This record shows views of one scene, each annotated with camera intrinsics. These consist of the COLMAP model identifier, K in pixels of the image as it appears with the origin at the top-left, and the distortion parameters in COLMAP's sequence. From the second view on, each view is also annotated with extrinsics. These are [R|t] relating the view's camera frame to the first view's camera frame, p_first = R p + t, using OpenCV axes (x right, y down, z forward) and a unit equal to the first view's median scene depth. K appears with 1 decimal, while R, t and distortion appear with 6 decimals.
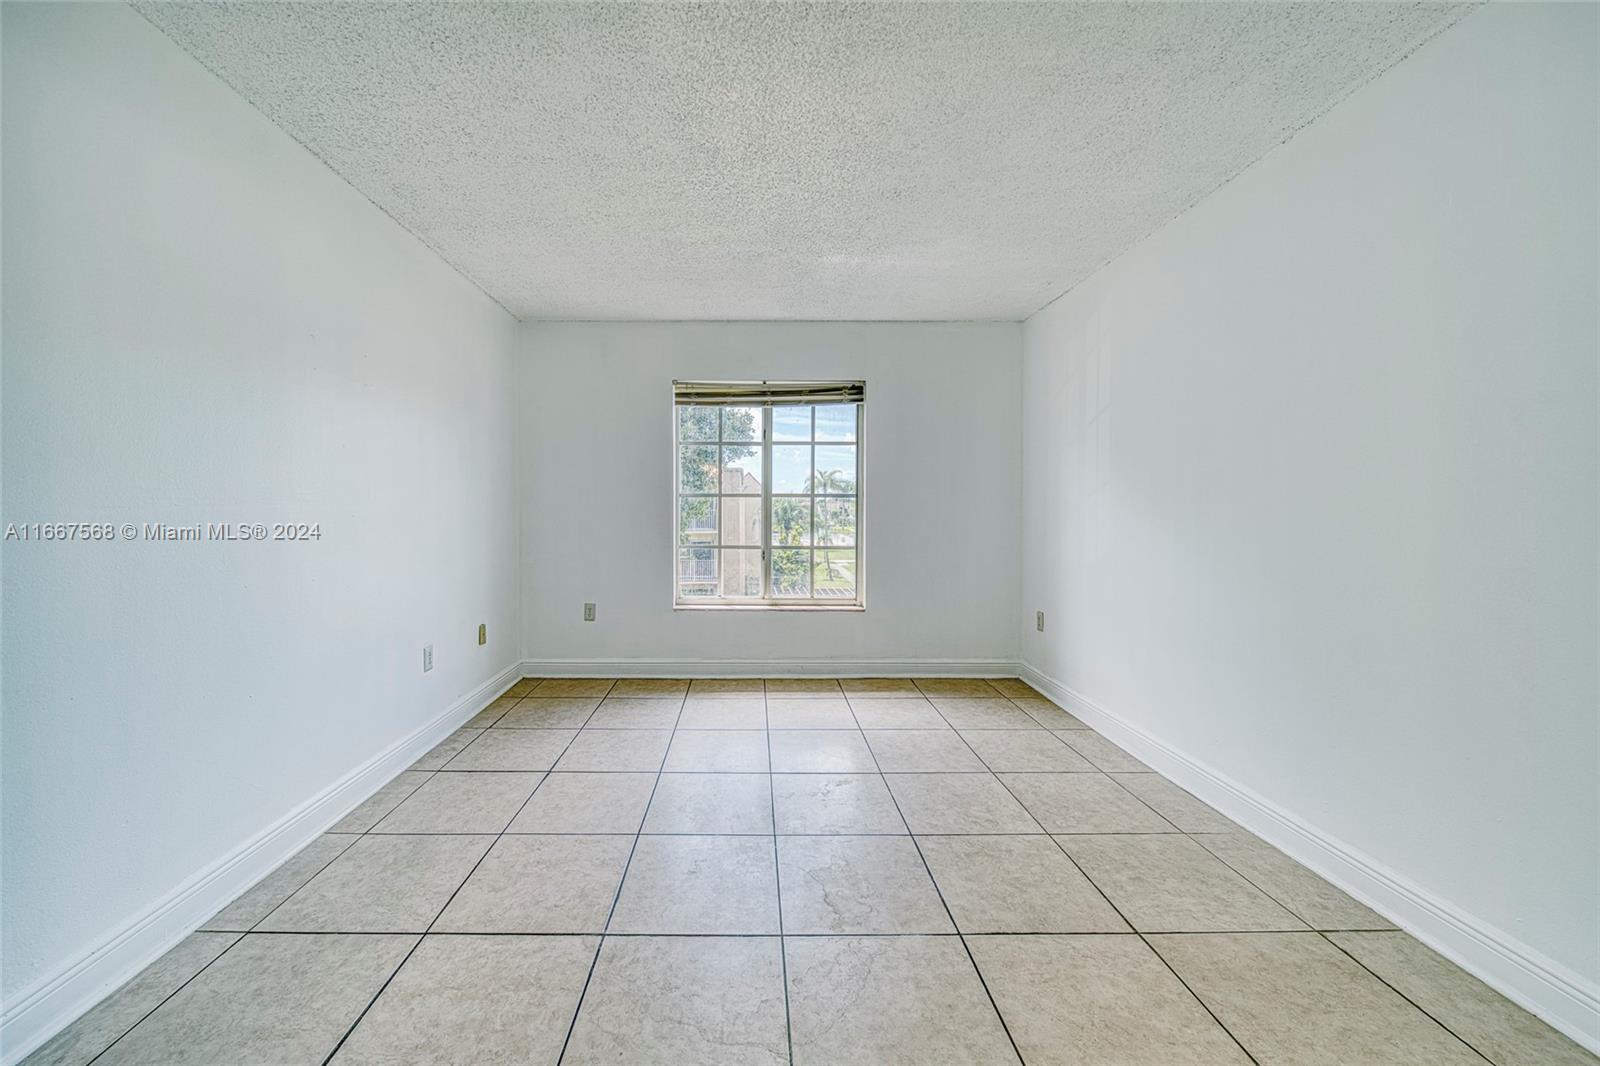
lens RADIAL K [[576.4, 0, 806.2], [0, 576.4, 528.9], [0, 0, 1]] dist [-0.000988, -0.000385]
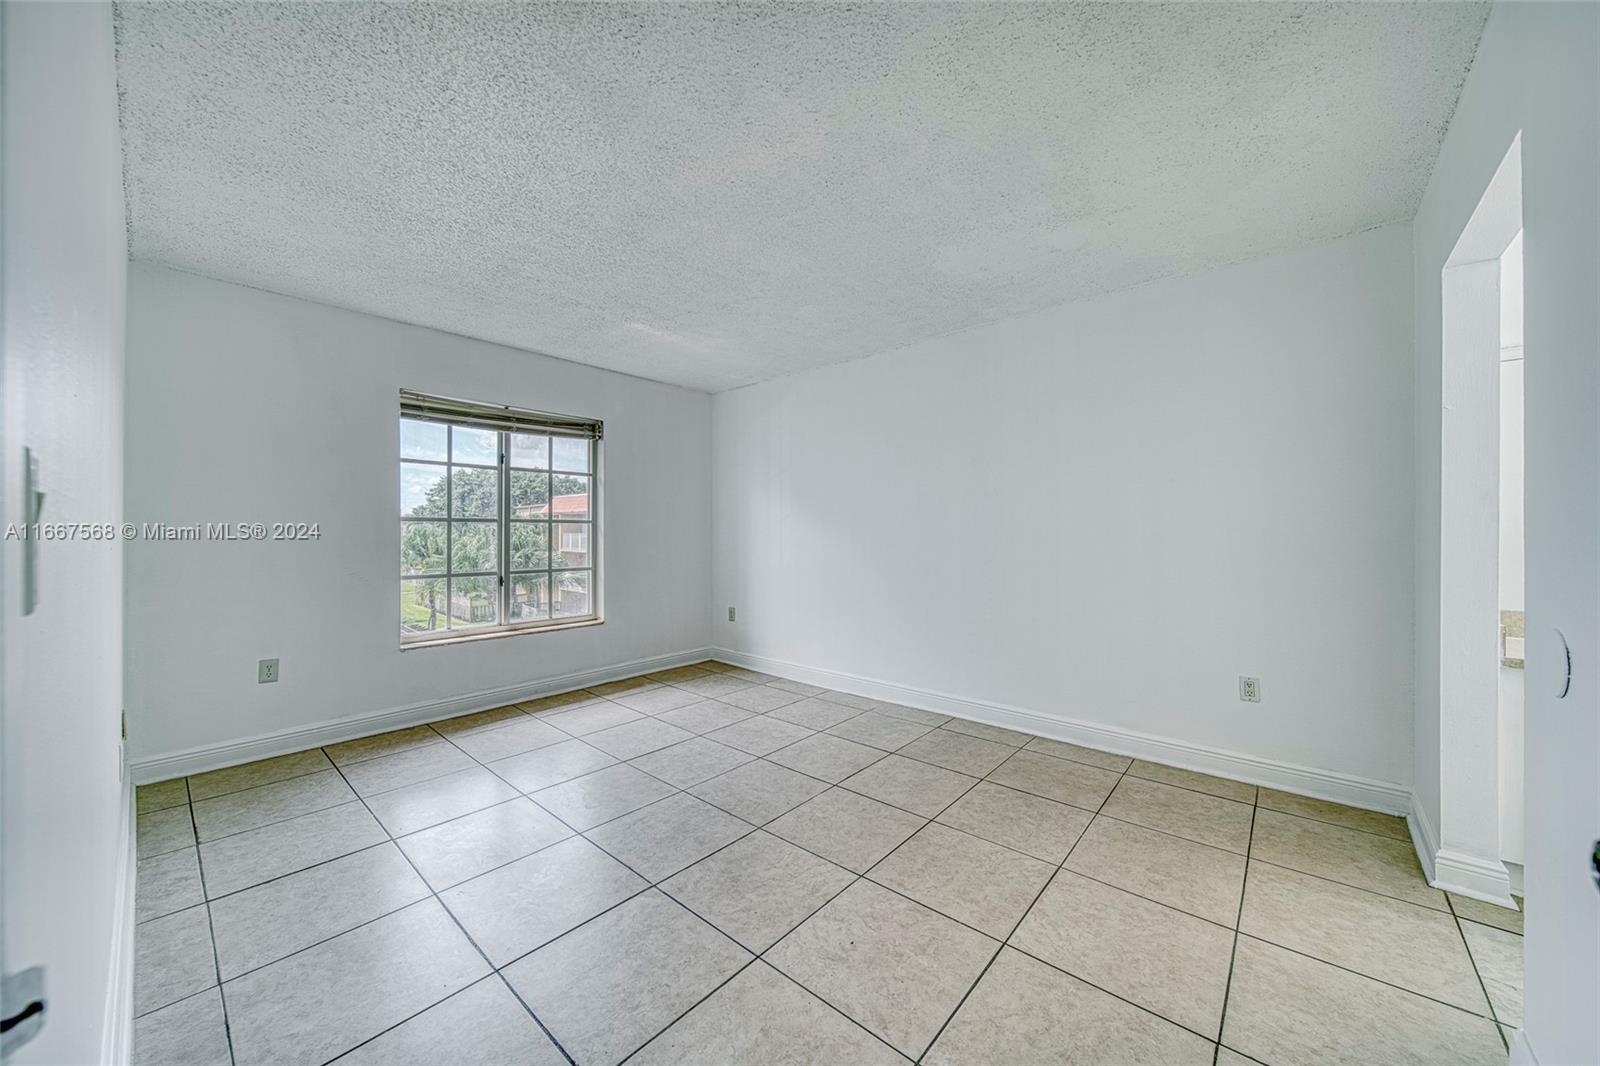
lens RADIAL K [[513.2, 0, 826.4], [0, 513.2, 543.7], [0, 0, 1]] dist [-0.000374, -0.000129]
pose [[0.676093, -0.019732, 0.736552, -0.359678], [0.031028, 0.999517, -0.001705, 0.000622], [-0.736162, 0.024006, 0.676379, -0.004355]]
